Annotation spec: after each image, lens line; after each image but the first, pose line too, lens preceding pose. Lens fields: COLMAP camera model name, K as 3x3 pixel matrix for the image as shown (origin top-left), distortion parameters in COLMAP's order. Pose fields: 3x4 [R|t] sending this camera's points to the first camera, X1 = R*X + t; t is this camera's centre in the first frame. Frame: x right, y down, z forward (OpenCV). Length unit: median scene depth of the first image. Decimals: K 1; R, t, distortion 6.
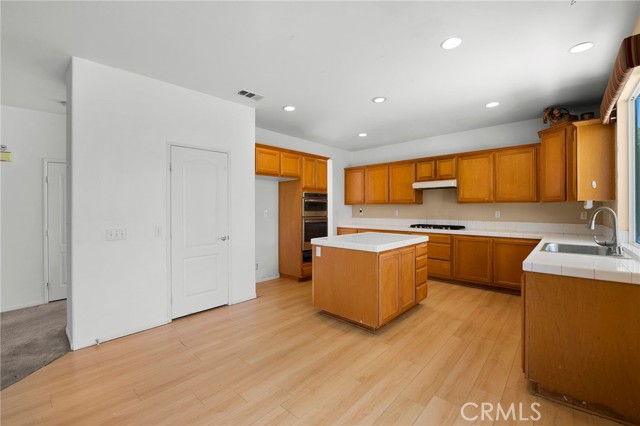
lens RADIAL K [[265.7, 0, 331.5], [0, 265.7, 208.7], [0, 0, 1]] dist [0.003707, 0.000729]
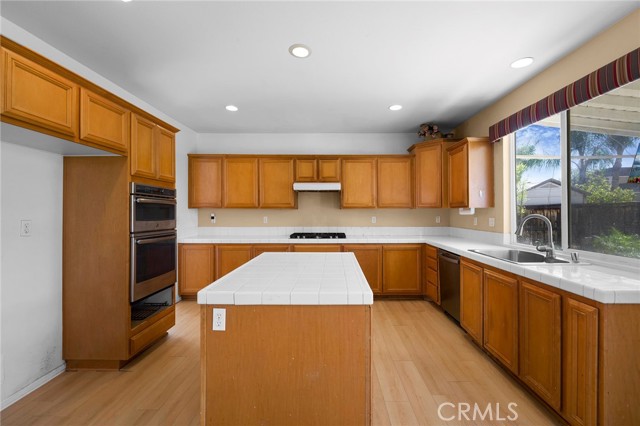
lens RADIAL K [[249.1, 0, 323.3], [0, 249.1, 205.0], [0, 0, 1]] dist [0.011509, -0.000494]
pose [[0.769570, 0.021129, 0.638213, -0.142912], [-0.003934, 0.999590, -0.028349, -0.009691], [-0.638550, 0.019306, 0.769338, 0.433387]]
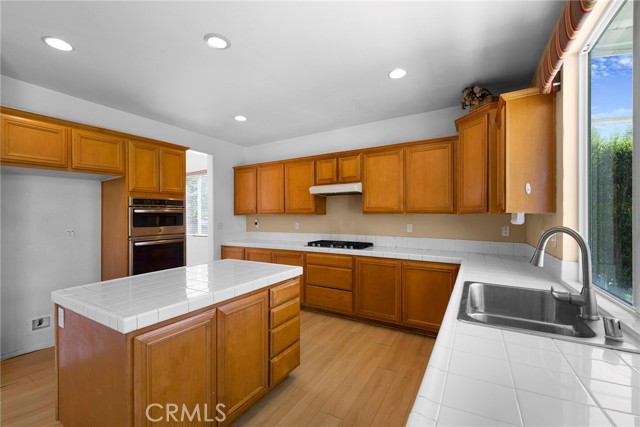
lens RADIAL K [[263.9, 0, 324.4], [0, 263.9, 217.0], [0, 0, 1]] dist [0.001164, -0.002534]
pose [[0.981751, -0.004199, 0.190122, 0.253526], [0.003182, 0.999979, 0.005657, -0.018706], [-0.190142, -0.004948, 0.981744, 0.316622]]
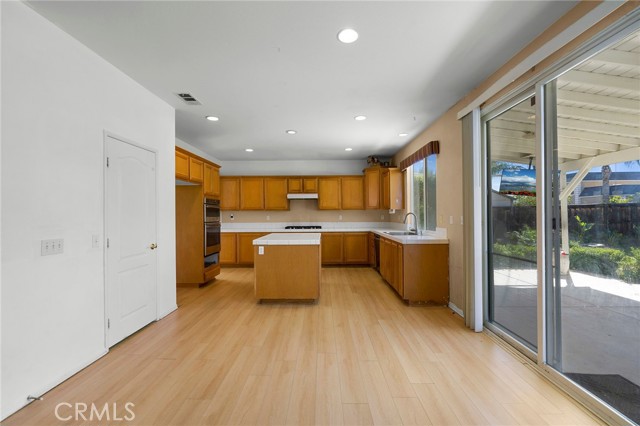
lens RADIAL K [[249.1, 0, 315.9], [0, 249.1, 209.9], [0, 0, 1]] dist [0.011509, -0.000494]
pose [[0.765493, 0.010910, 0.643352, -0.447357], [0.002819, 0.999790, -0.020310, 0.004755], [-0.643438, 0.017361, 0.765301, -0.005567]]
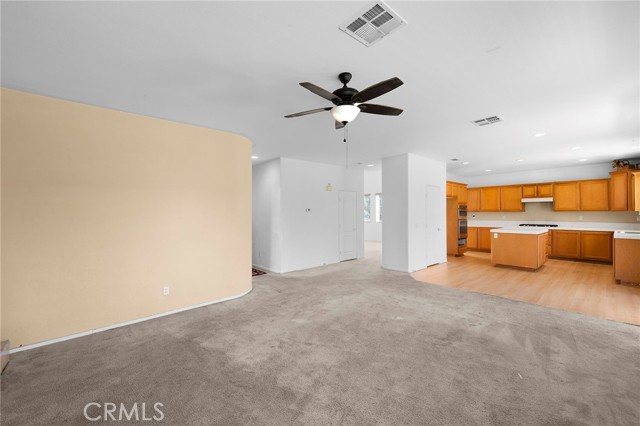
lens RADIAL K [[265.7, 0, 328.8], [0, 265.7, 212.8], [0, 0, 1]] dist [0.003707, 0.000729]
pose [[0.995020, -0.000913, -0.099672, -0.884745], [0.000476, 0.999990, -0.004406, -0.006404], [0.099675, 0.004336, 0.995011, -0.933626]]
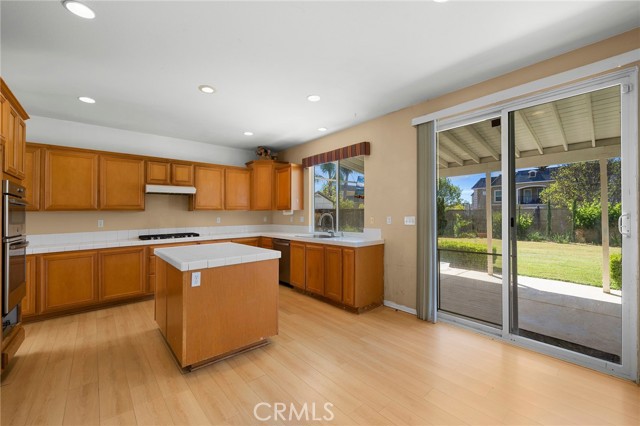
lens RADIAL K [[265.7, 0, 302.8], [0, 265.7, 209.0], [0, 0, 1]] dist [0.003707, 0.000729]
pose [[0.178416, 0.019785, 0.983756, -0.524502], [0.007258, 0.999744, -0.021423, -0.001315], [-0.983928, 0.010963, 0.178227, 0.467588]]
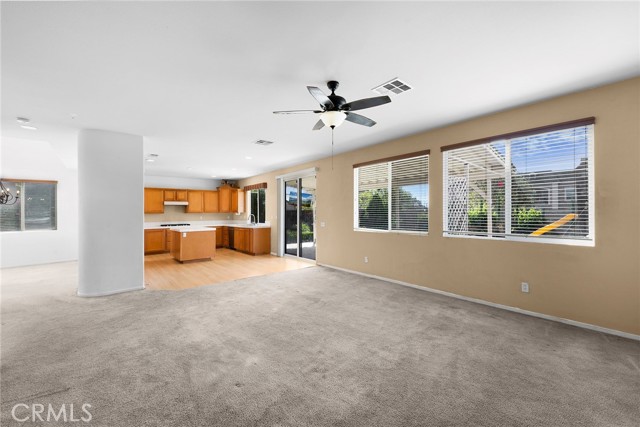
lens RADIAL K [[263.9, 0, 314.3], [0, 263.9, 210.1], [0, 0, 1]] dist [0.001164, -0.002534]
pose [[0.157064, 0.017798, 0.987428, -1.618047], [0.010204, 0.999755, -0.019643, 0.007384], [-0.987536, 0.013161, 0.156844, -0.347172]]
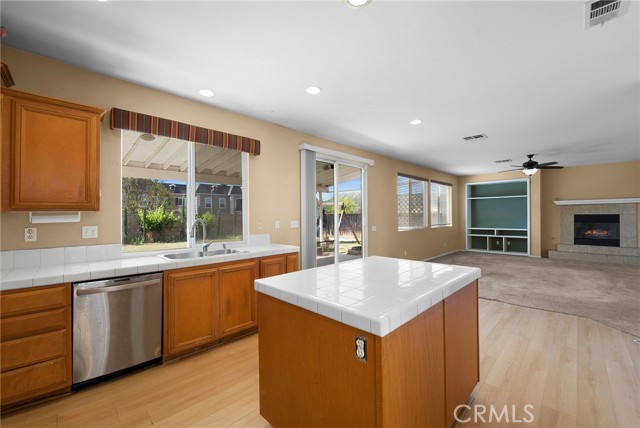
lens RADIAL K [[263.9, 0, 323.4], [0, 263.9, 214.1], [0, 0, 1]] dist [0.001164, -0.002534]
pose [[-0.999022, 0.016650, 0.040969, 0.202084], [0.016483, 0.999854, -0.004400, -0.010261], [-0.041036, -0.003720, -0.999151, 1.276550]]
